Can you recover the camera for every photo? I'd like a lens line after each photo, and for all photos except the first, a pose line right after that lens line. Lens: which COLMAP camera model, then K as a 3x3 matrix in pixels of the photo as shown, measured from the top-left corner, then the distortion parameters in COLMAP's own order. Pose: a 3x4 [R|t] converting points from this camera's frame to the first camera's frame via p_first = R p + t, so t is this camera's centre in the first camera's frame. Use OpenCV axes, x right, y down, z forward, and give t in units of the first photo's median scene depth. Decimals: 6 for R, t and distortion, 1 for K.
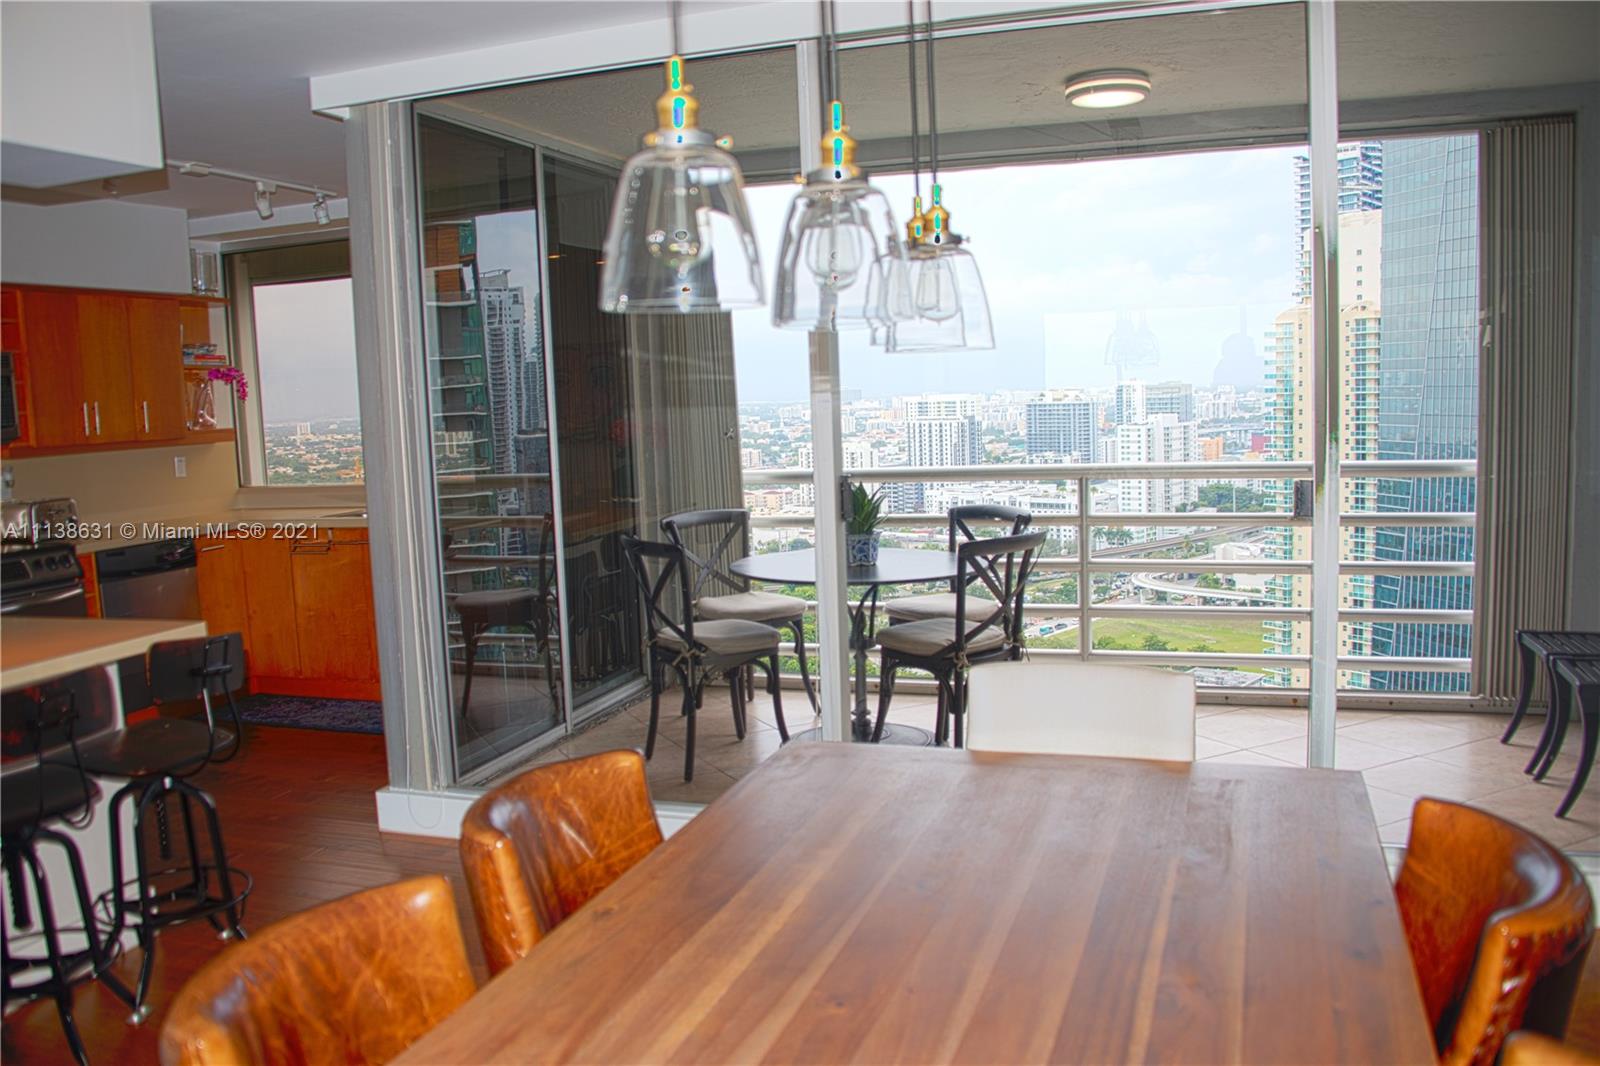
lens RADIAL K [[1279.7, 0, 800.0], [0, 1279.7, 533.0], [0, 0, 1]] dist [-0.122273, 0.010778]
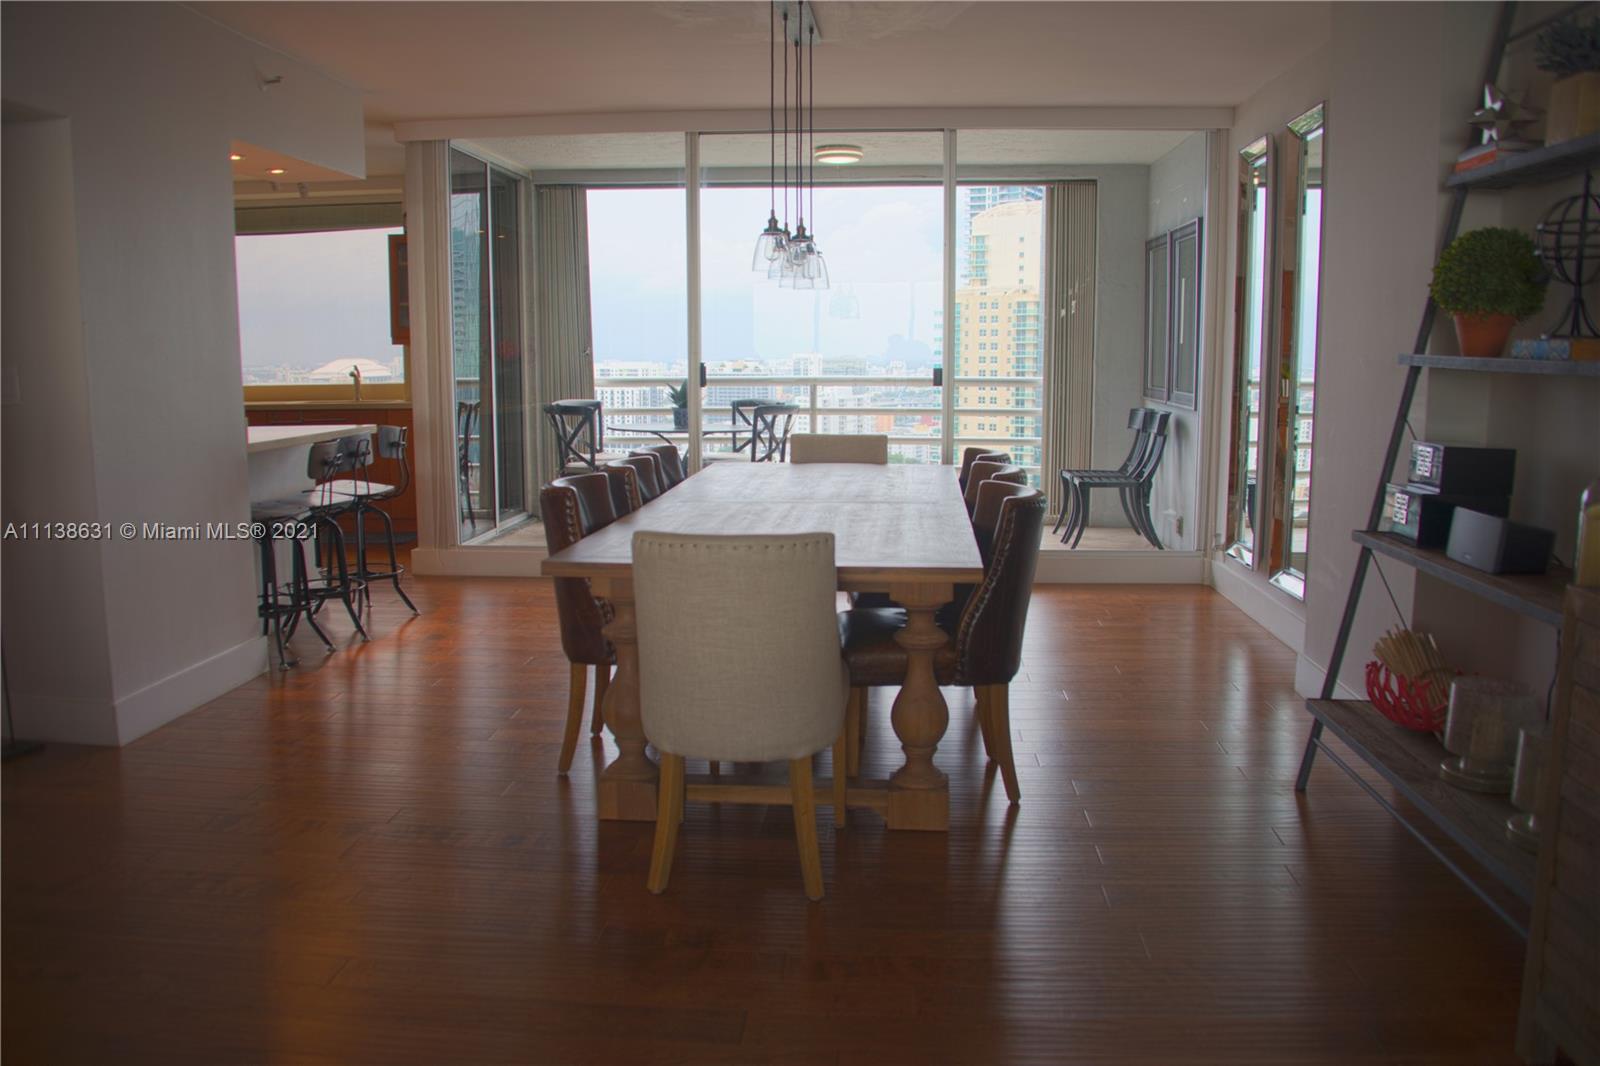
lens RADIAL K [[1279.7, 0, 800.0], [0, 1279.7, 533.0], [0, 0, 1]] dist [-0.122273, 0.010778]
pose [[0.968738, 0.002369, 0.248076, -0.182494], [-0.008387, 0.999696, 0.023203, 0.100401], [-0.247945, -0.024558, 0.968463, -0.528728]]
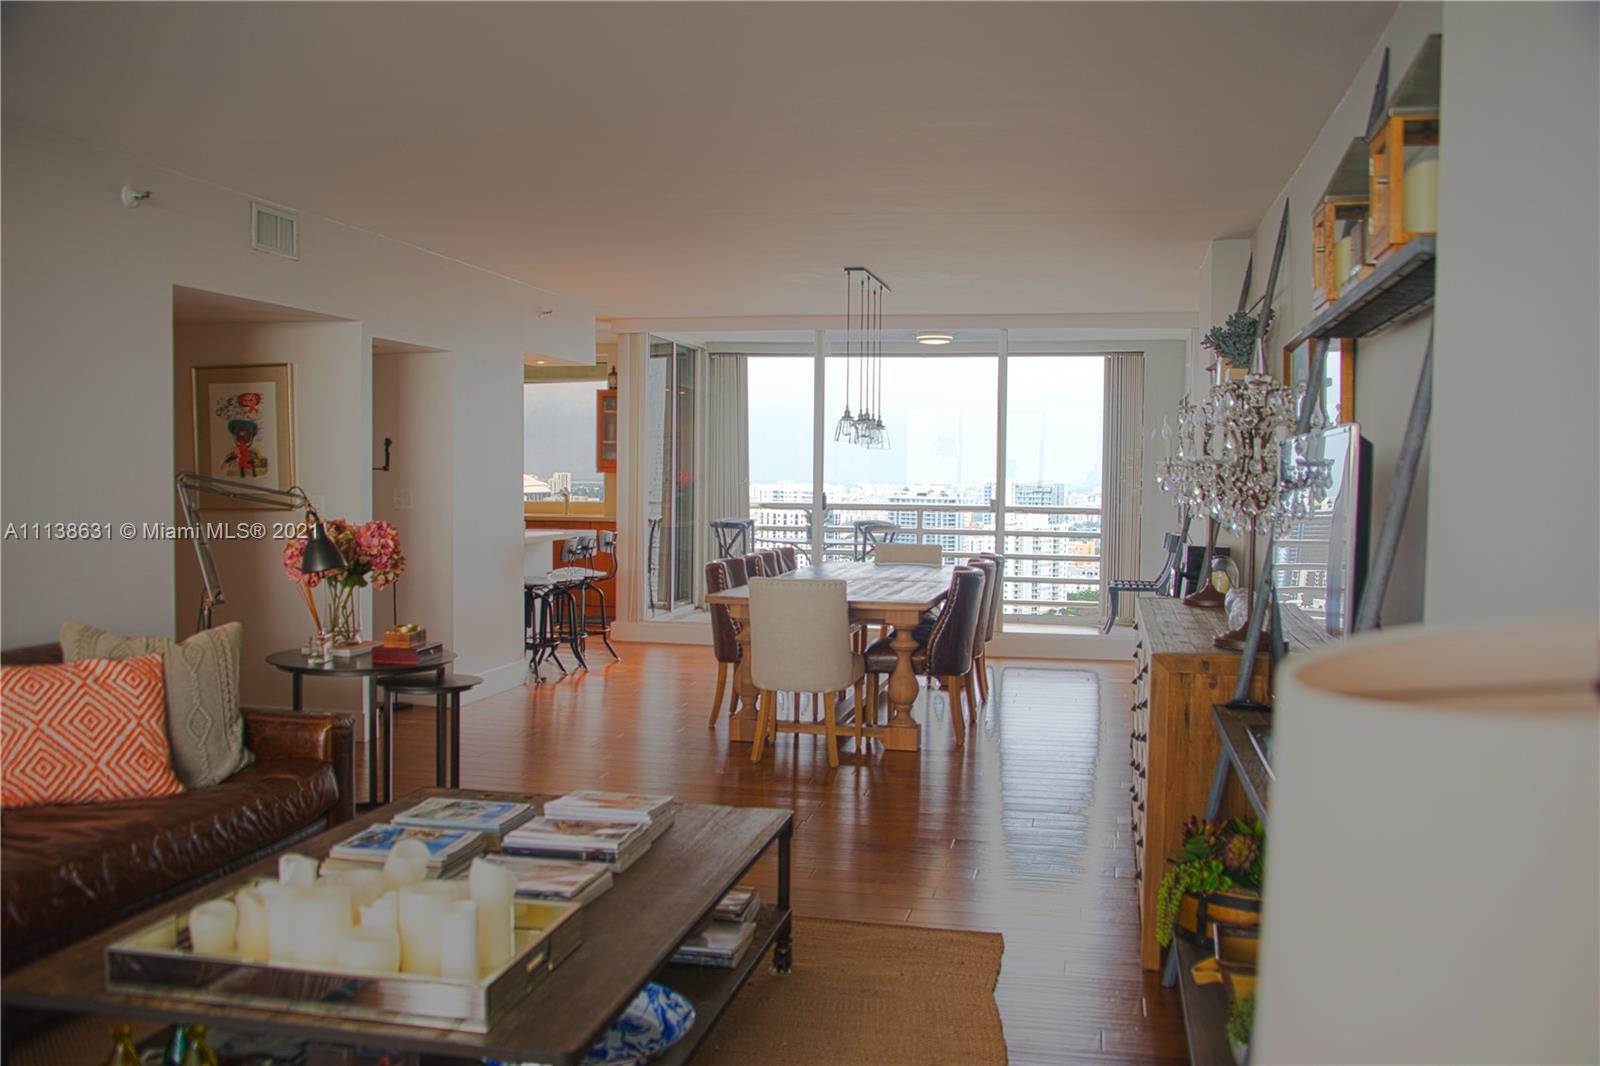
lens RADIAL K [[1415.2, 0, 800.0], [0, 1415.2, 533.0], [0, 0, 1]] dist [0.001827, 0.000159]
pose [[0.992453, 0.046472, 0.113482, -0.212542], [-0.038327, 0.996600, -0.072930, 0.157090], [-0.116486, 0.068030, 0.990860, -1.163526]]
